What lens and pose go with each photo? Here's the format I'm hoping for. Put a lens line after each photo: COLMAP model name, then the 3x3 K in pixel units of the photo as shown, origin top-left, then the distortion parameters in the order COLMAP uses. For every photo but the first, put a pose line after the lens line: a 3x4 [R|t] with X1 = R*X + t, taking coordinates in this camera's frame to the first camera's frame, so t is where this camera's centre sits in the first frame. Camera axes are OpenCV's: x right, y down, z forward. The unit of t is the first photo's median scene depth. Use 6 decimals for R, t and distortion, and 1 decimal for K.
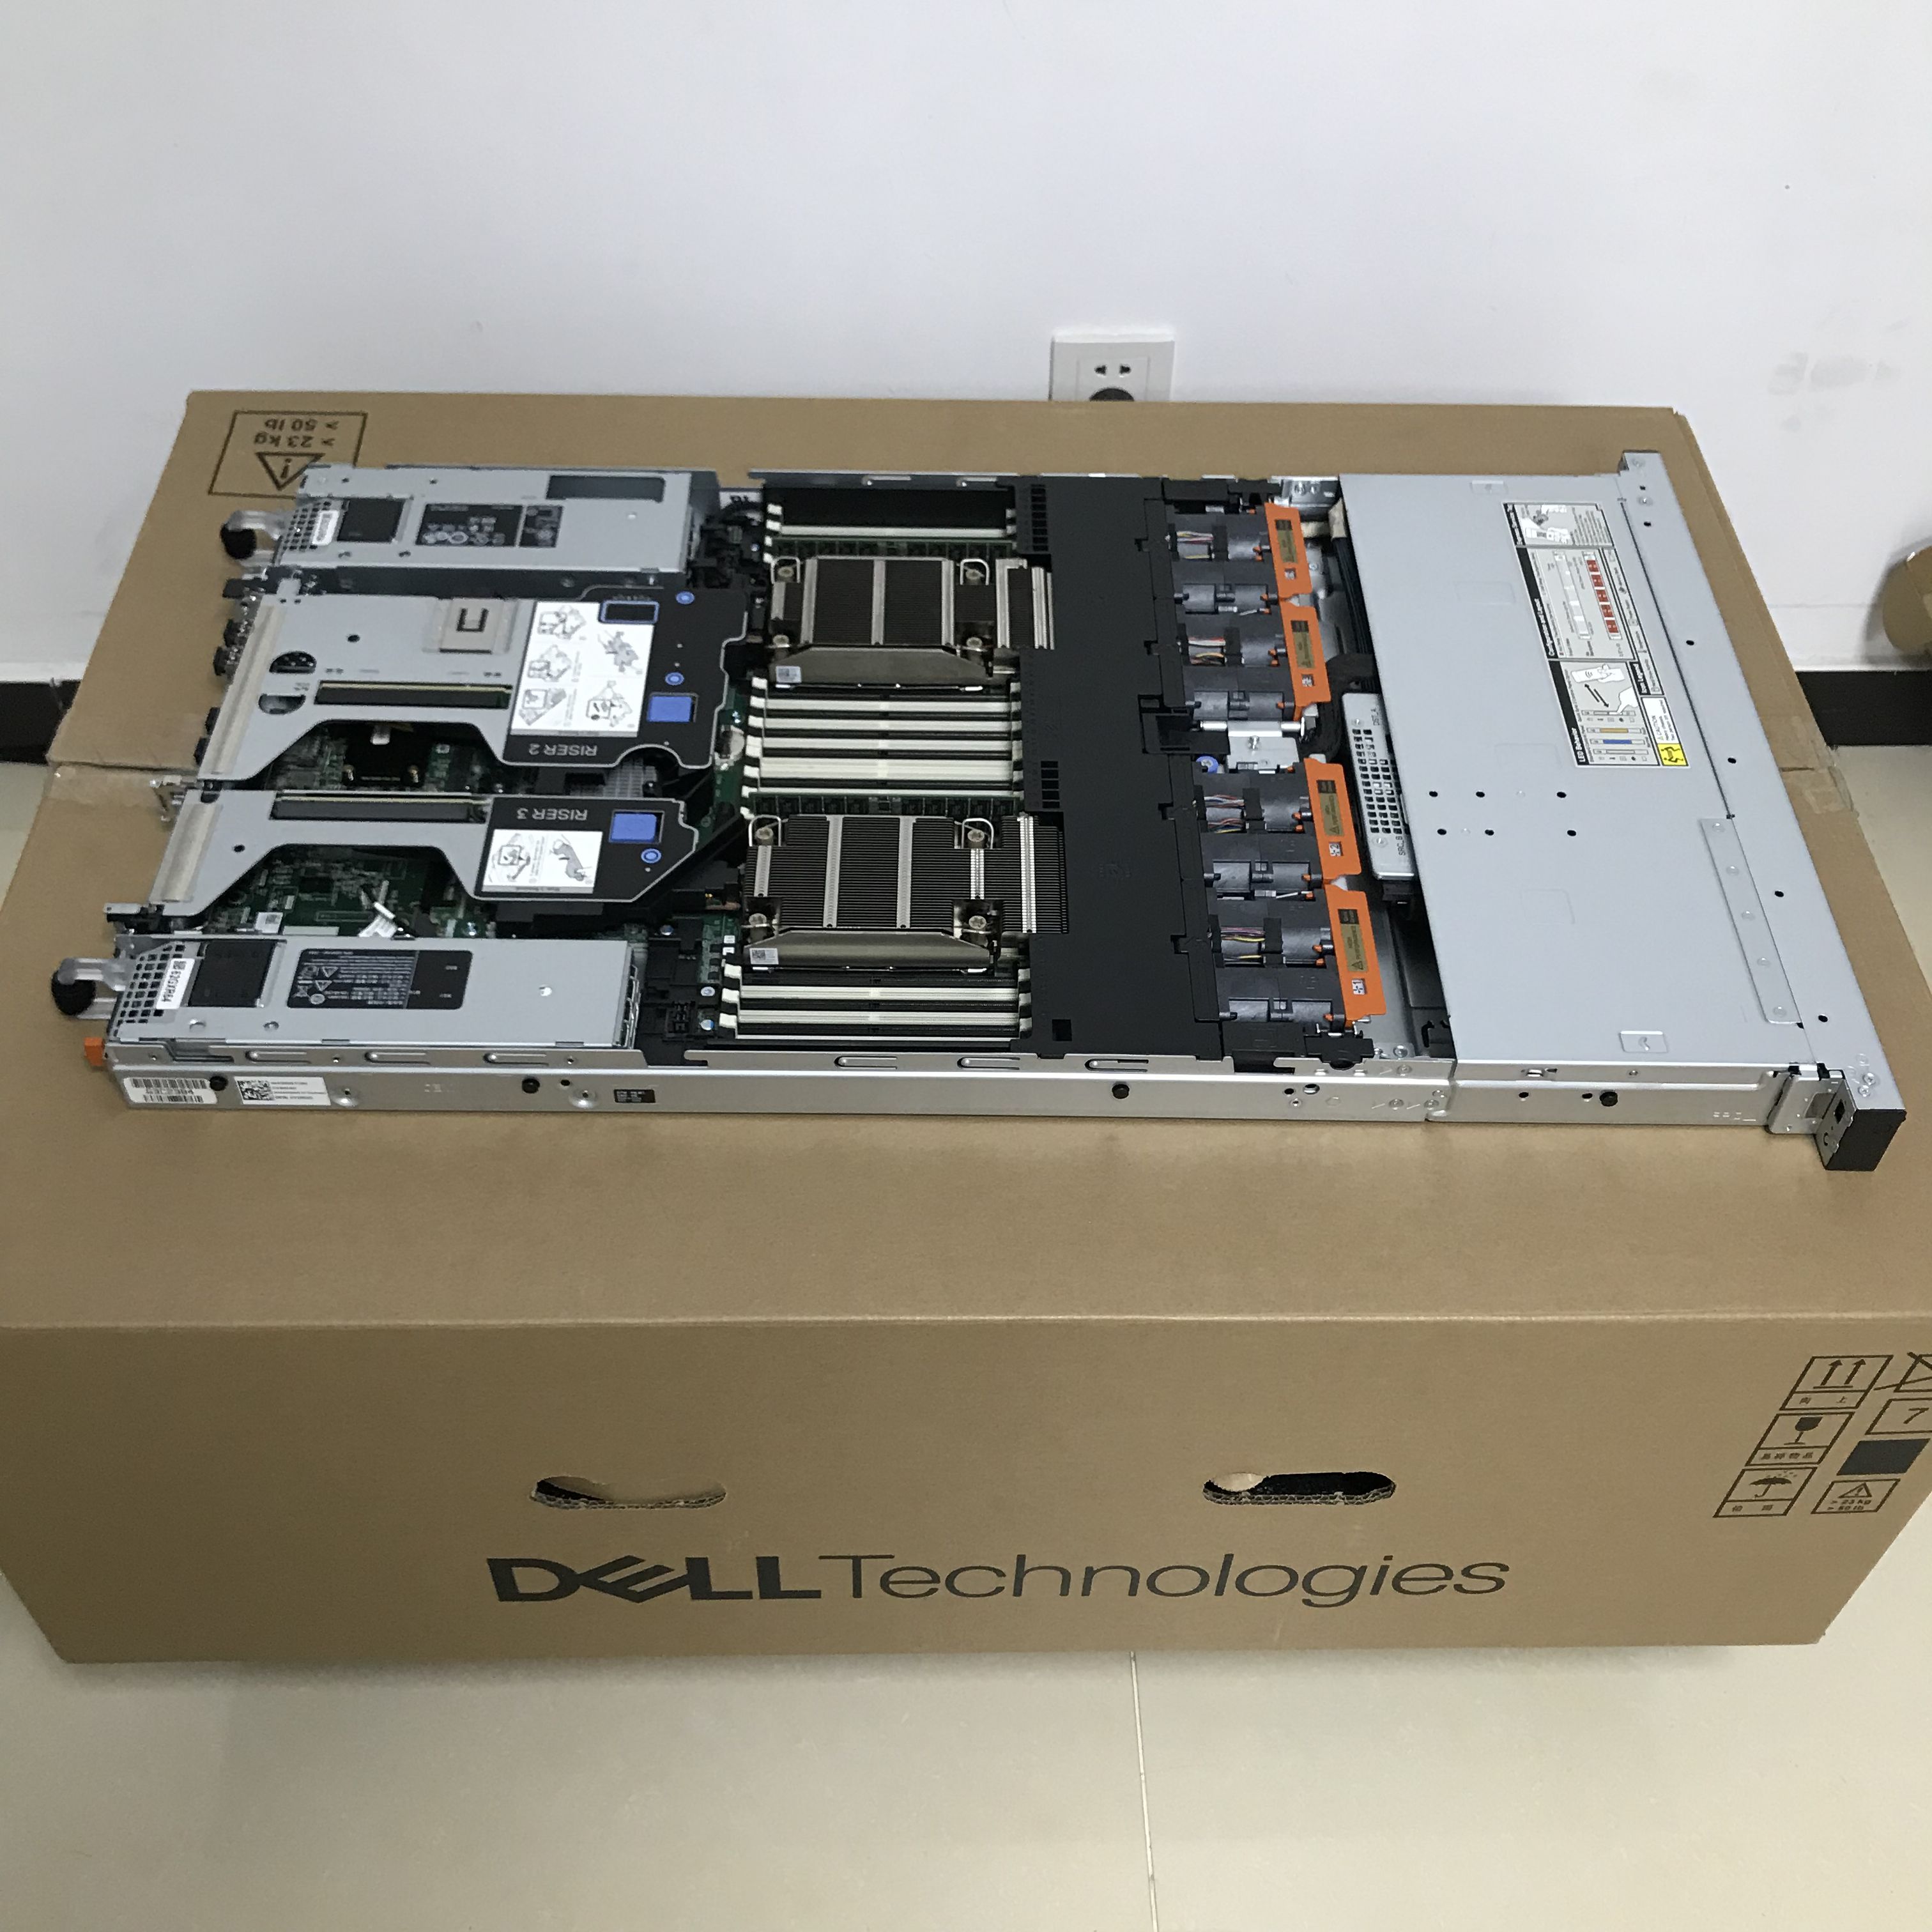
lens RADIAL K [[2149.9, 0, 967.4], [0, 2149.9, 926.0], [0, 0, 1]] dist [0.141892, -0.544898]
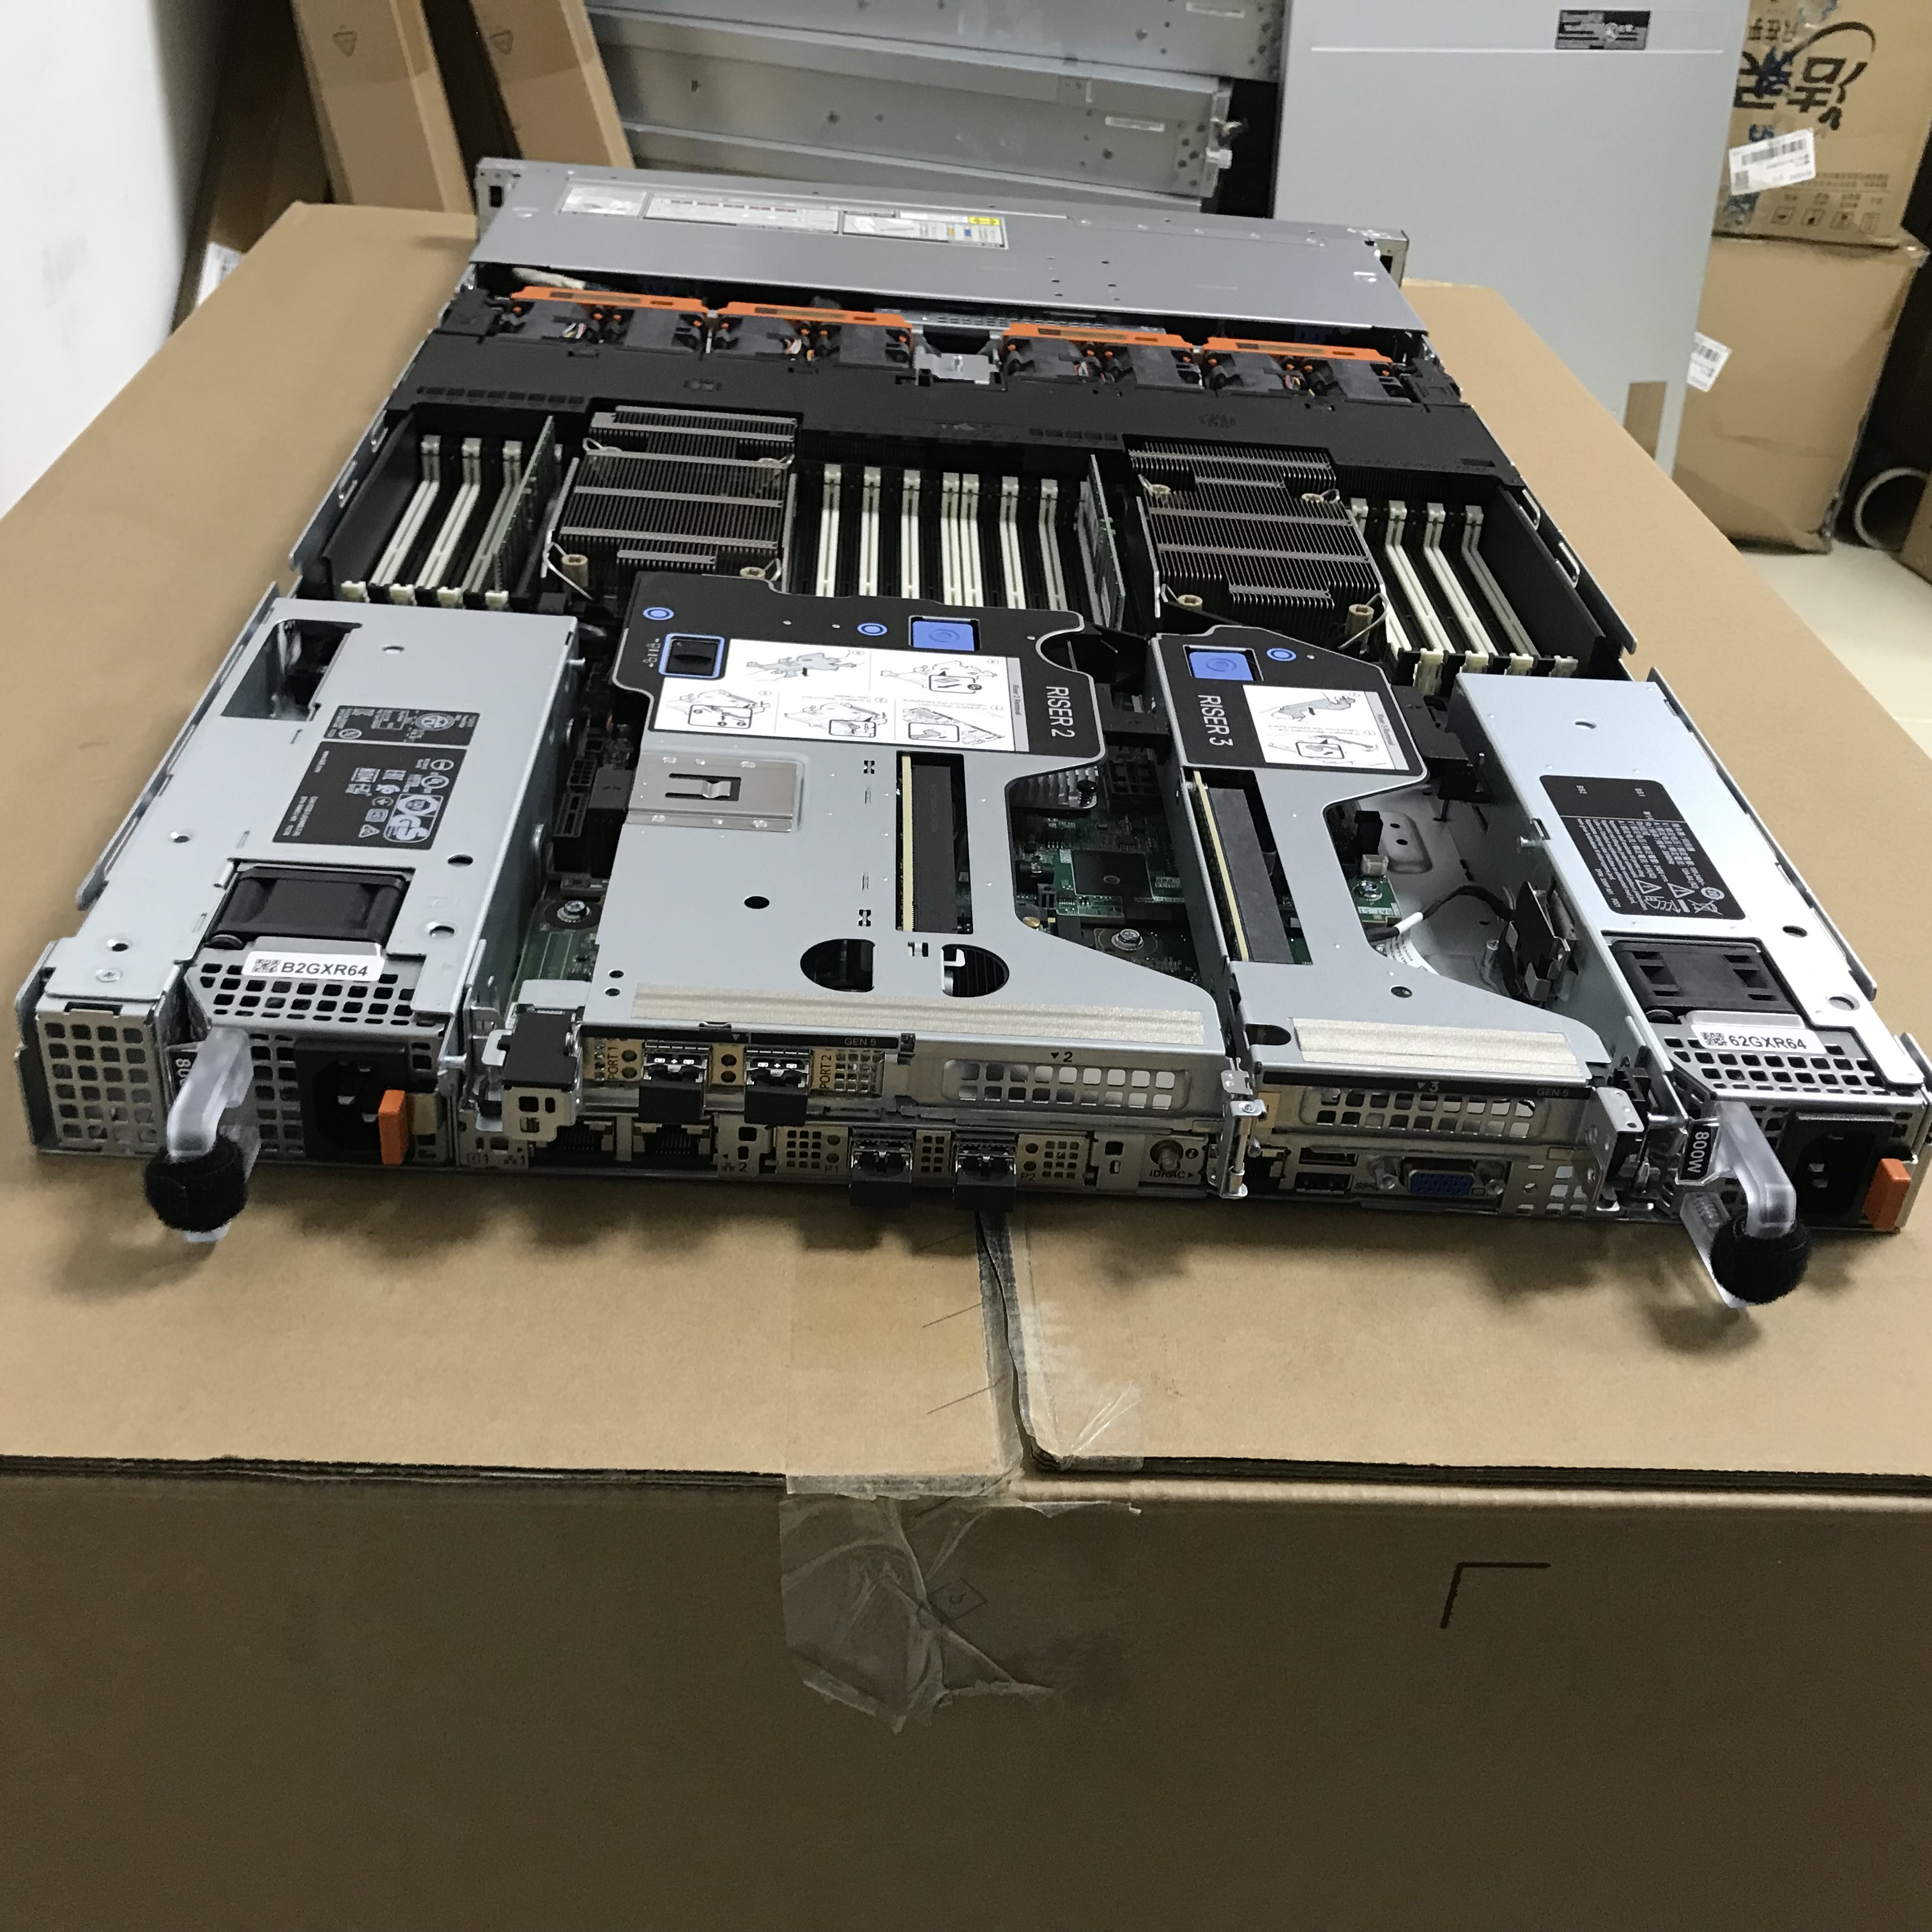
lens RADIAL K [[2149.9, 0, 967.4], [0, 2149.9, 926.0], [0, 0, 1]] dist [0.141892, -0.544898]
pose [[-0.021322, -0.546241, 0.837357, -0.686064], [0.671548, 0.612649, 0.416755, -0.296809], [-0.740654, 0.571211, 0.353764, 0.813389]]
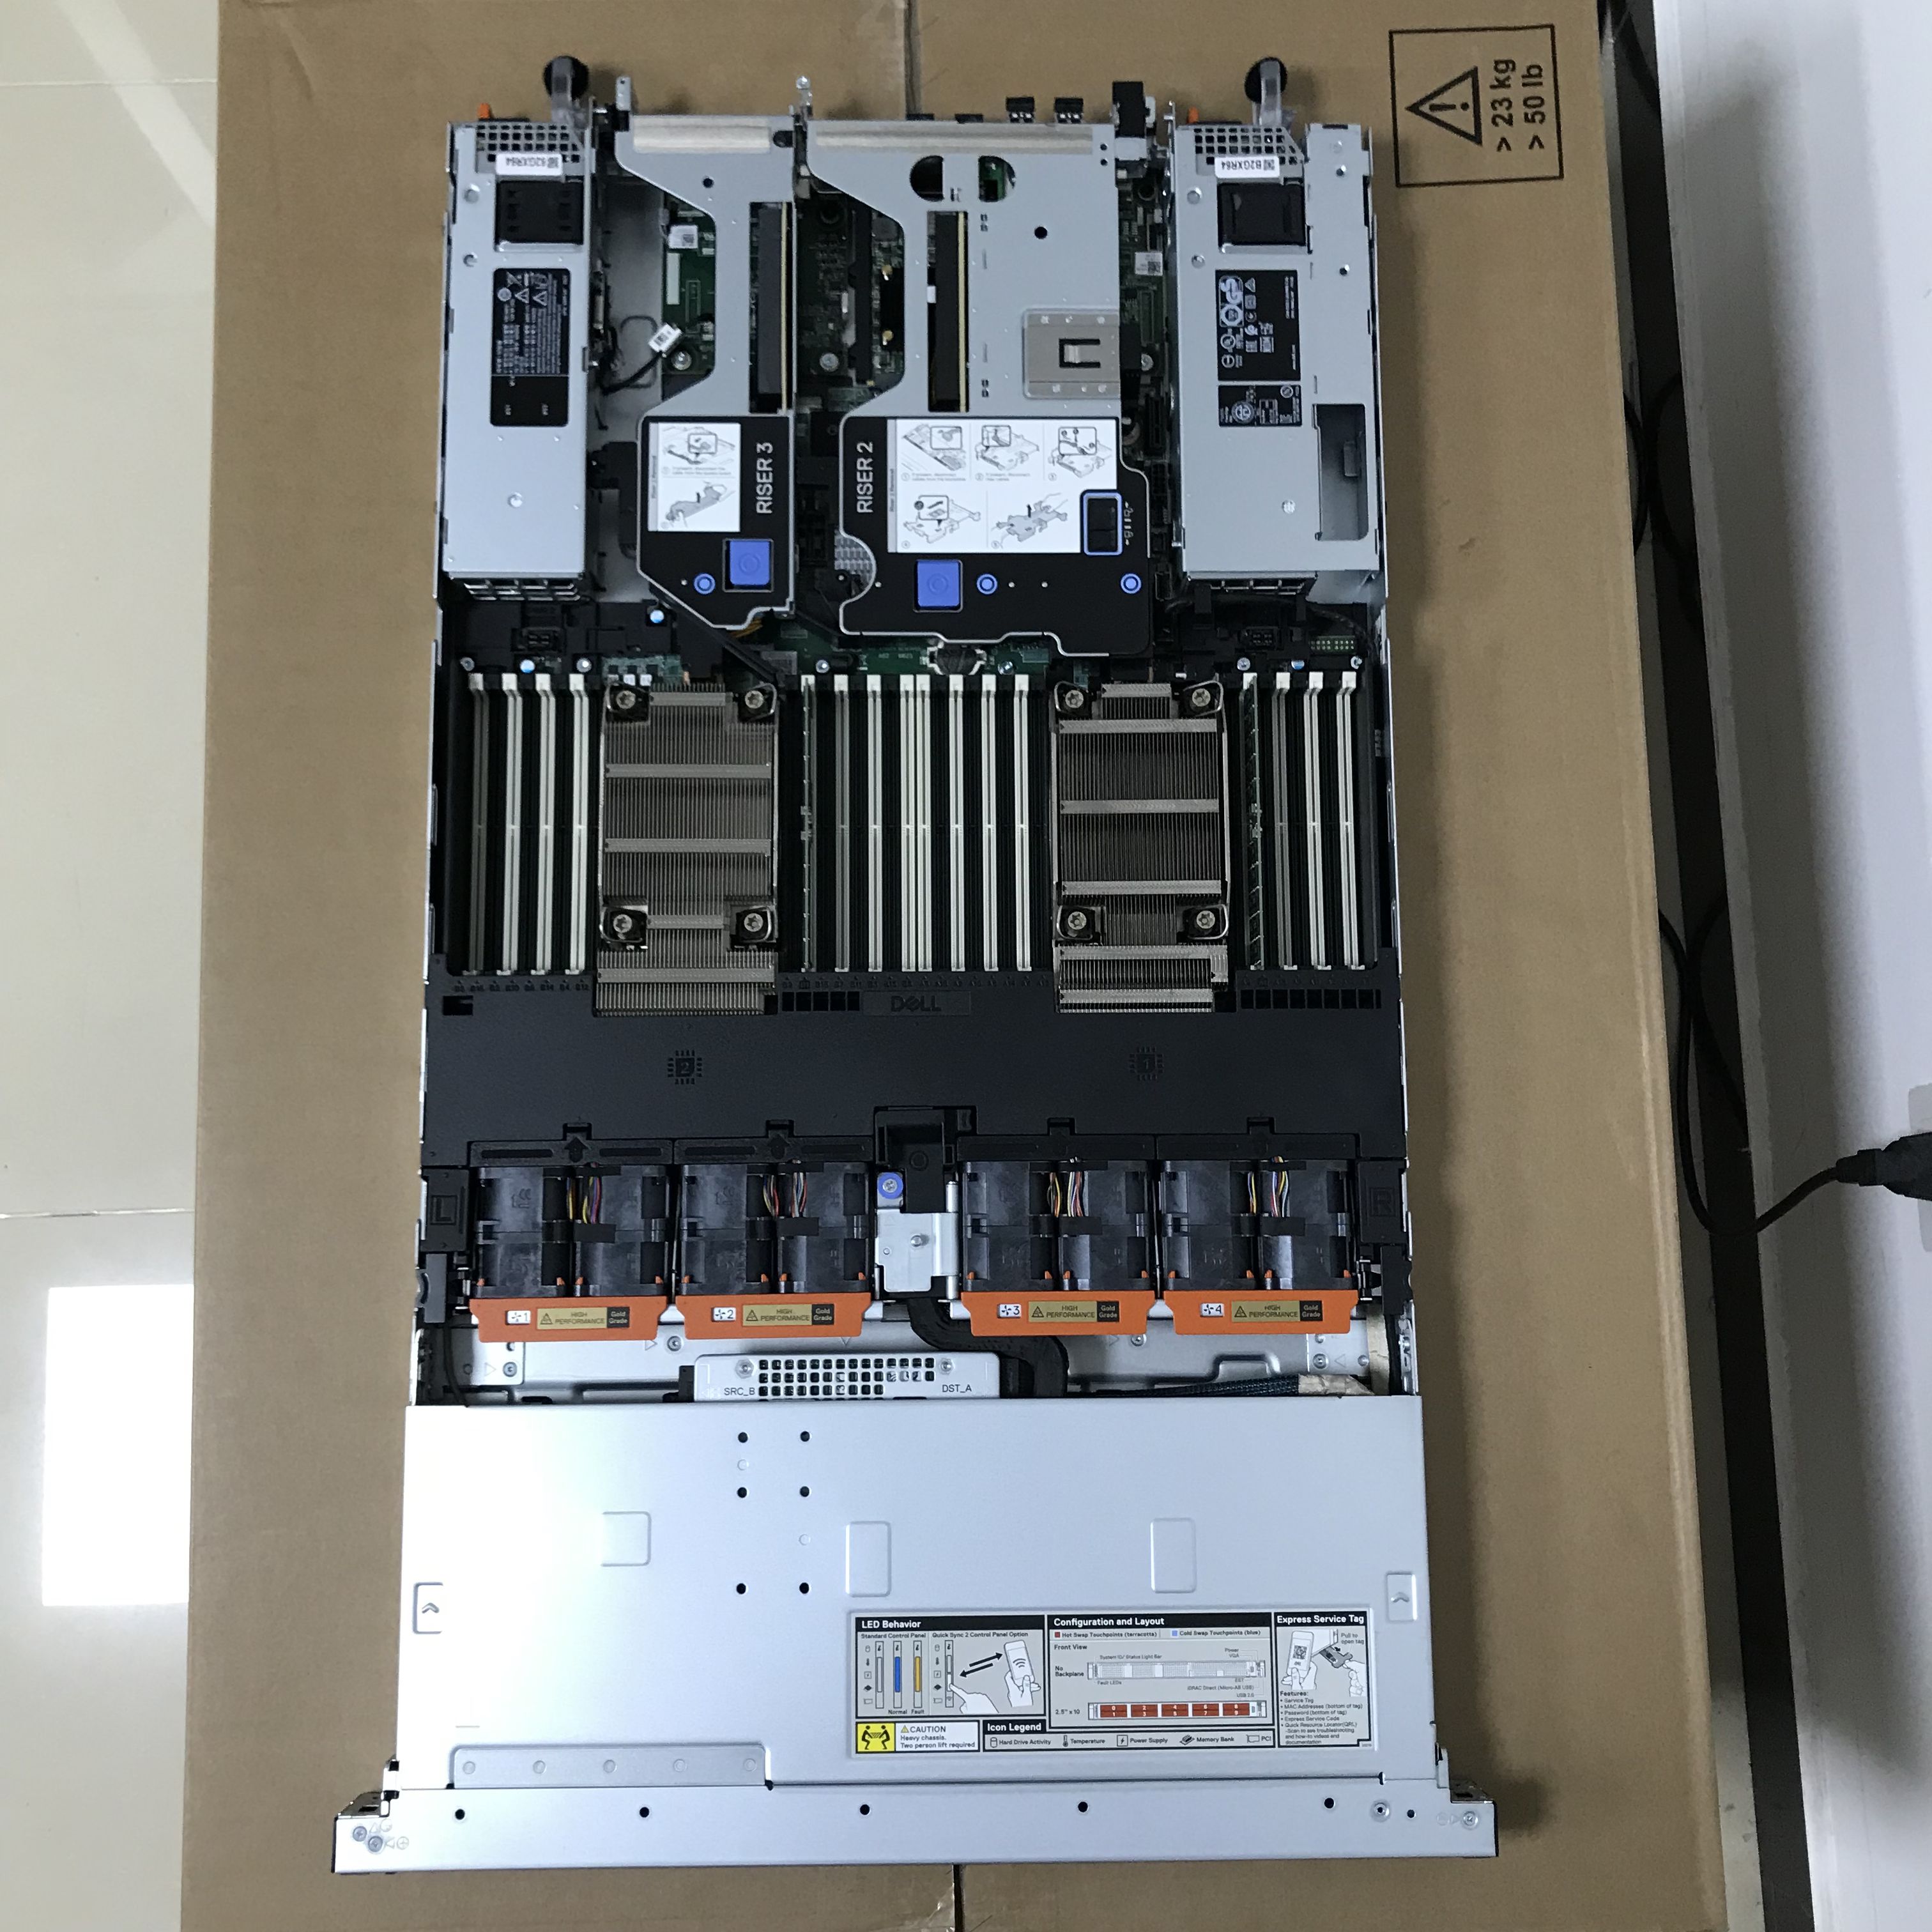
lens RADIAL K [[2149.9, 0, 967.4], [0, 2149.9, 926.0], [0, 0, 1]] dist [0.141892, -0.544898]
pose [[0.005545, 0.986329, -0.164694, 0.149184], [-0.746063, 0.113746, 0.656088, -0.674013], [0.665852, 0.119234, 0.736495, 0.357261]]
